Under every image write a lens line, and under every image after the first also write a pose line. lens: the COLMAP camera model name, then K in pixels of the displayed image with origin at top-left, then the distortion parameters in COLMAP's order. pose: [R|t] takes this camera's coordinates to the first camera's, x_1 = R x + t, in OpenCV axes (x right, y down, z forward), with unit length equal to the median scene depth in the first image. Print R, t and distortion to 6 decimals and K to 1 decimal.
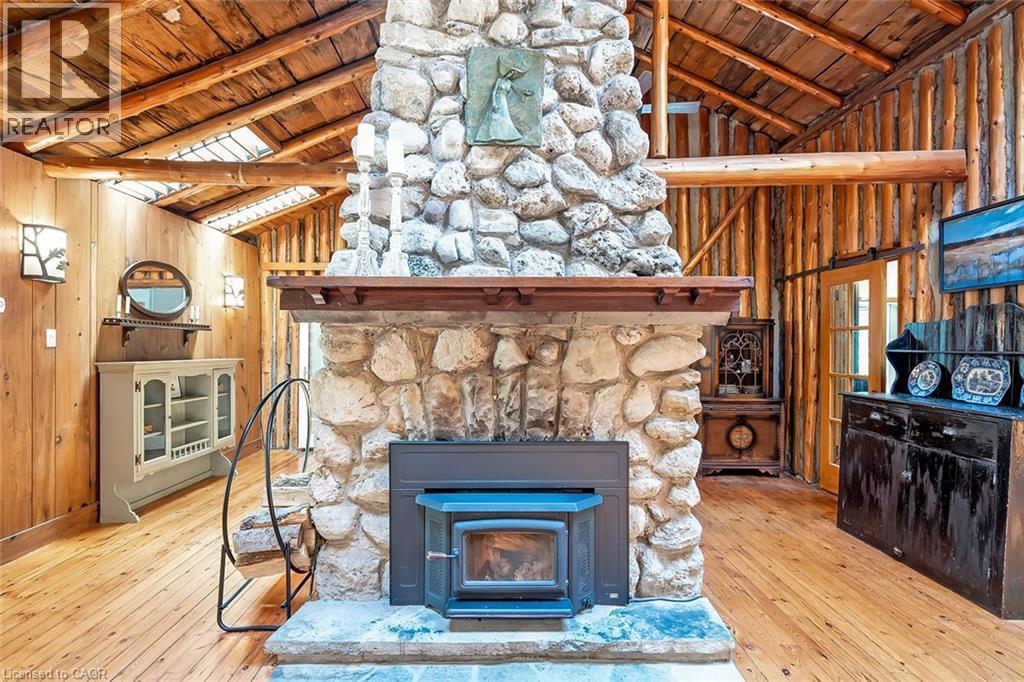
lens RADIAL K [[513.2, 0, 504.9], [0, 513.2, 343.4], [0, 0, 1]] dist [-0.009390, 0.004726]
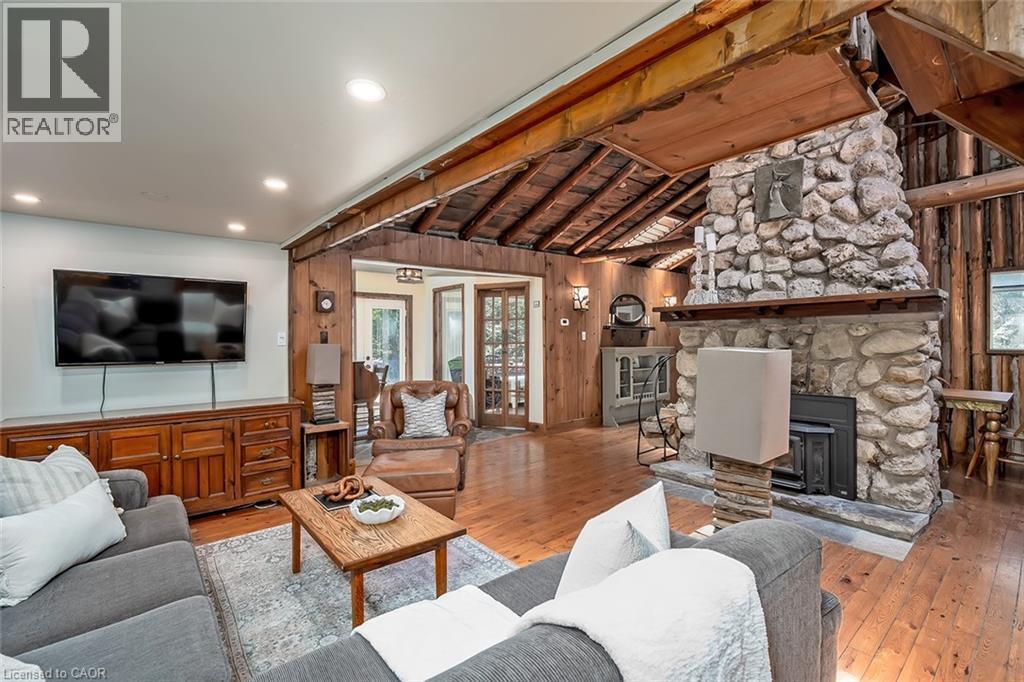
lens RADIAL K [[456.0, 0, 521.8], [0, 456.0, 336.1], [0, 0, 1]] dist [-0.007997, 0.001530]
pose [[0.639328, -0.011676, -0.768845, 0.601178], [0.008779, 0.999930, -0.007885, 0.004872], [0.768884, -0.001708, 0.639386, -0.615221]]
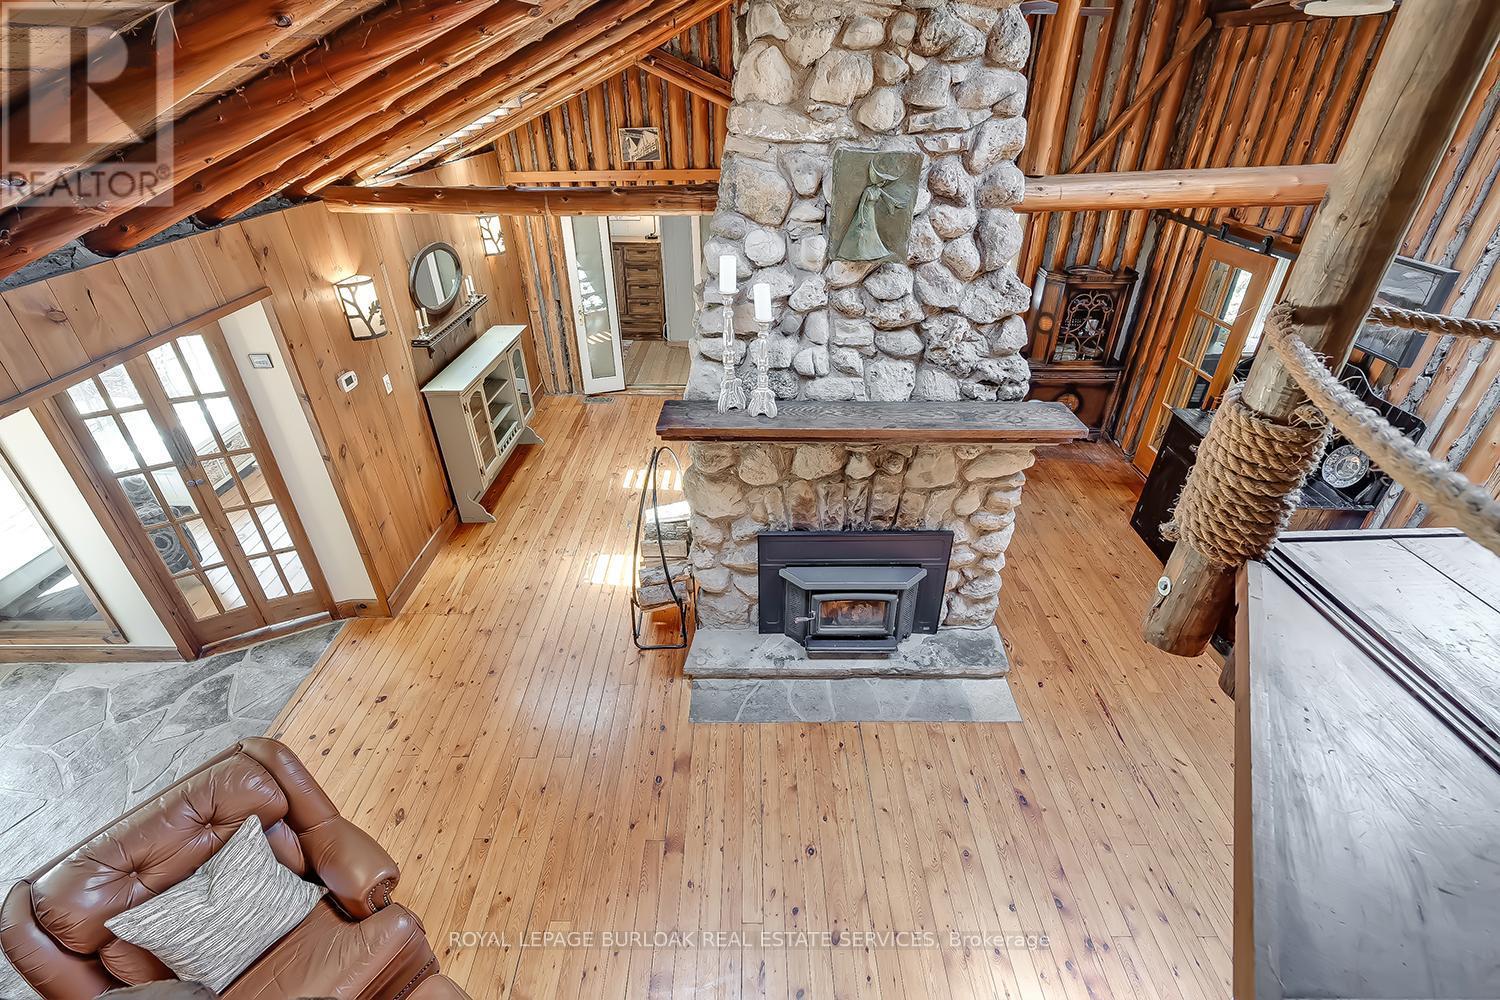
lens RADIAL K [[667.9, 0, 746.9], [0, 667.9, 488.9], [0, 0, 1]] dist [-0.007997, 0.001530]
pose [[0.999708, -0.000092, -0.024160, -0.192688], [0.012683, 0.853102, 0.521590, -0.663407], [0.020563, -0.521745, 0.852854, -0.277140]]
